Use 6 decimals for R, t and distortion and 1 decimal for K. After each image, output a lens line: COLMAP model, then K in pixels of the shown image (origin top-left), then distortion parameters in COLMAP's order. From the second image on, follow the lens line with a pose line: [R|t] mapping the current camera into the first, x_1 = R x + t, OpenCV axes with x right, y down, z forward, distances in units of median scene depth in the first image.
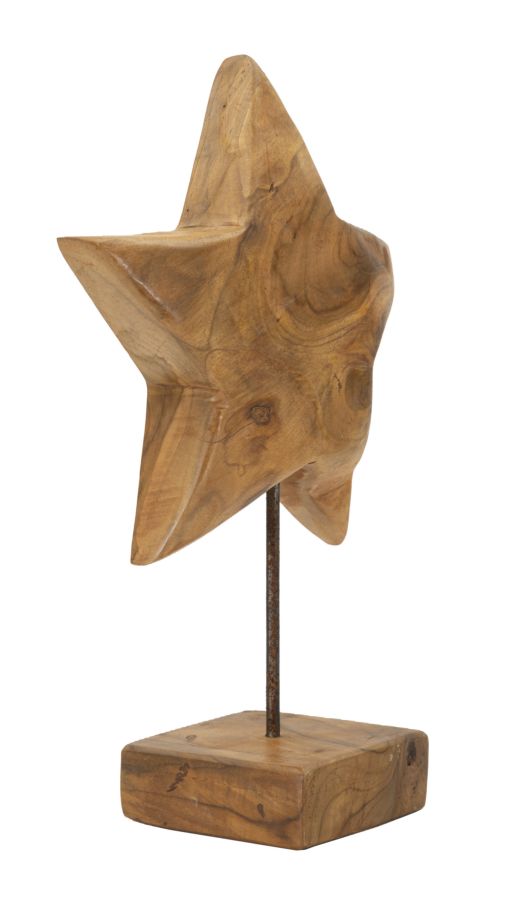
lens RADIAL K [[2735.6, 0, 256.0], [0, 2735.6, 450.0], [0, 0, 1]] dist [0.530859, 0.291592]
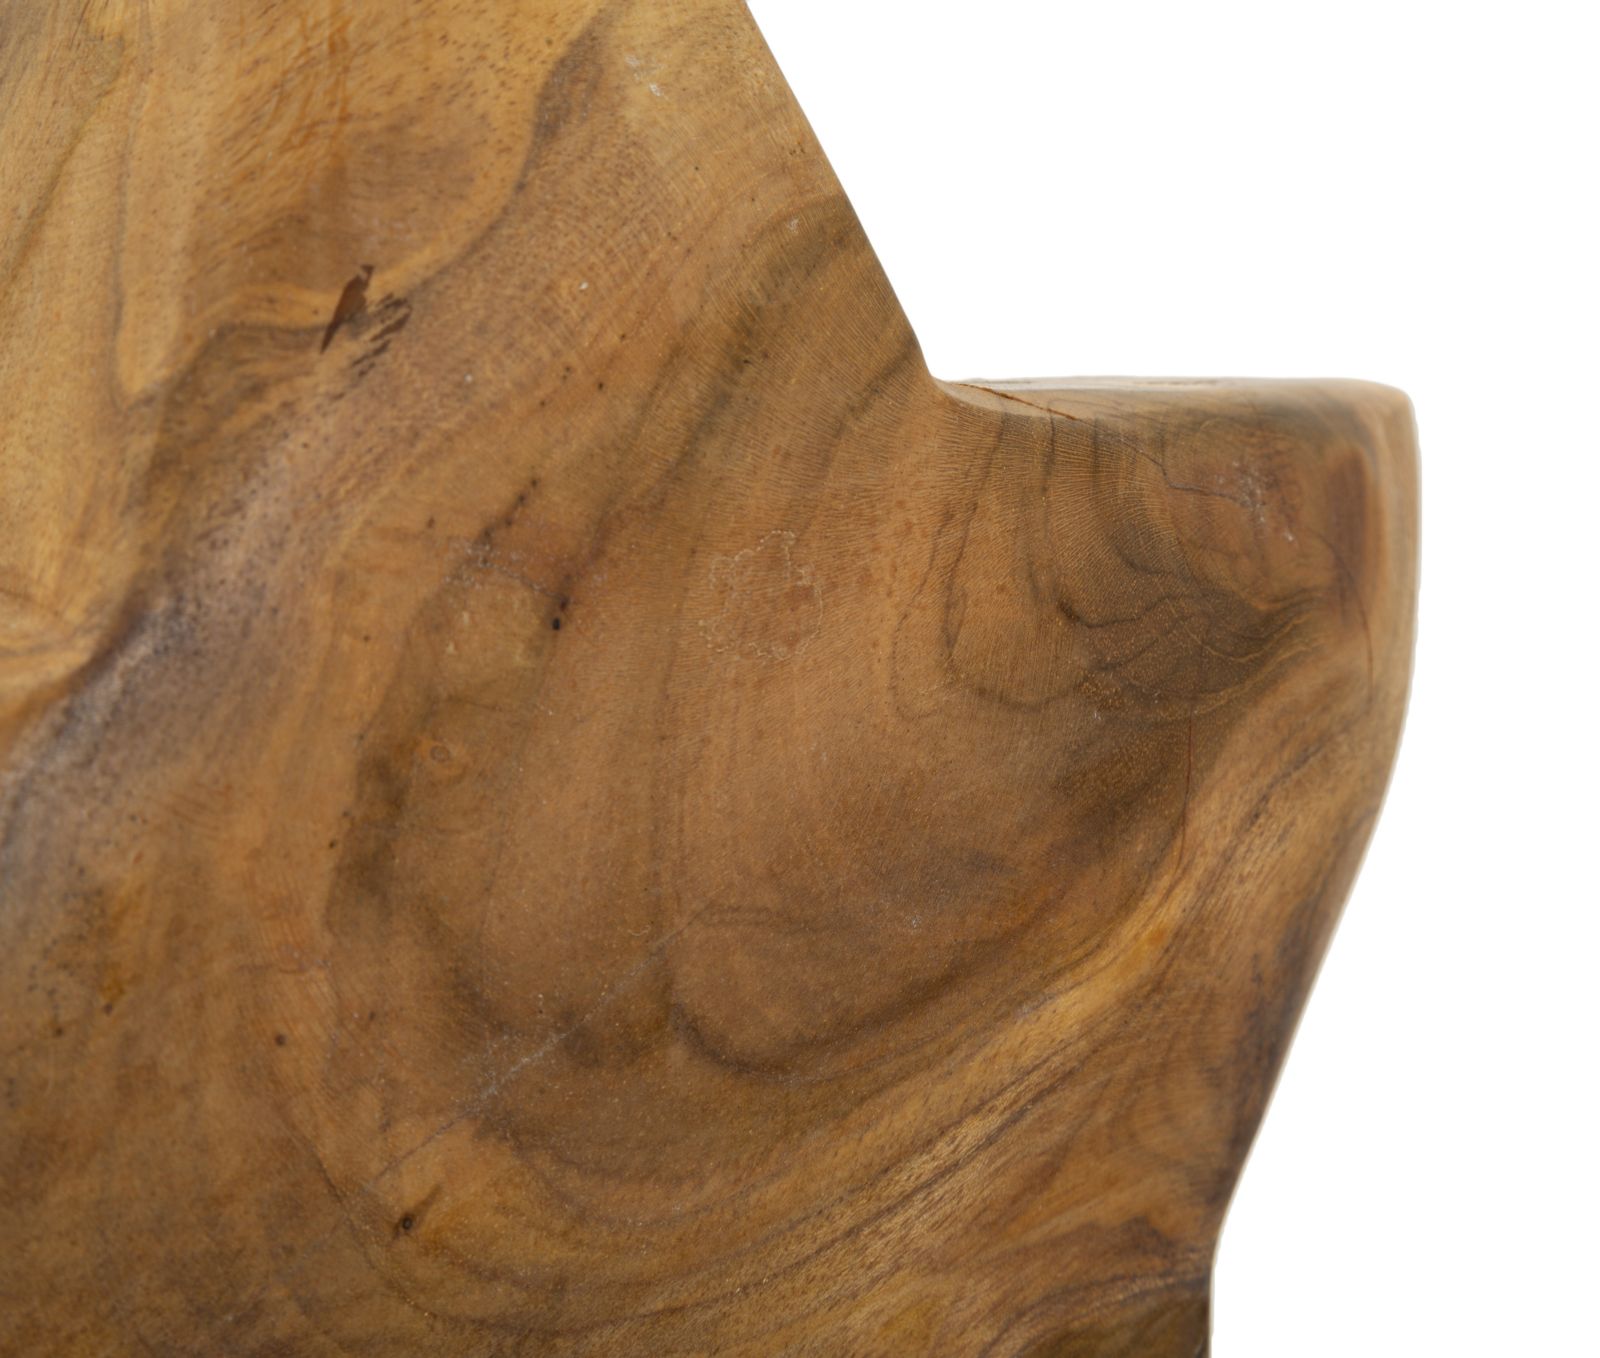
lens RADIAL K [[4679.8, 0, 948.6], [0, 4679.8, 596.6], [0, 0, 1]] dist [0.261600, -1.131131]
pose [[0.986418, 0.036026, -0.160254, 0.073808], [-0.010035, 0.987046, 0.160122, -0.118744], [0.163947, -0.156339, 0.974002, 0.766793]]
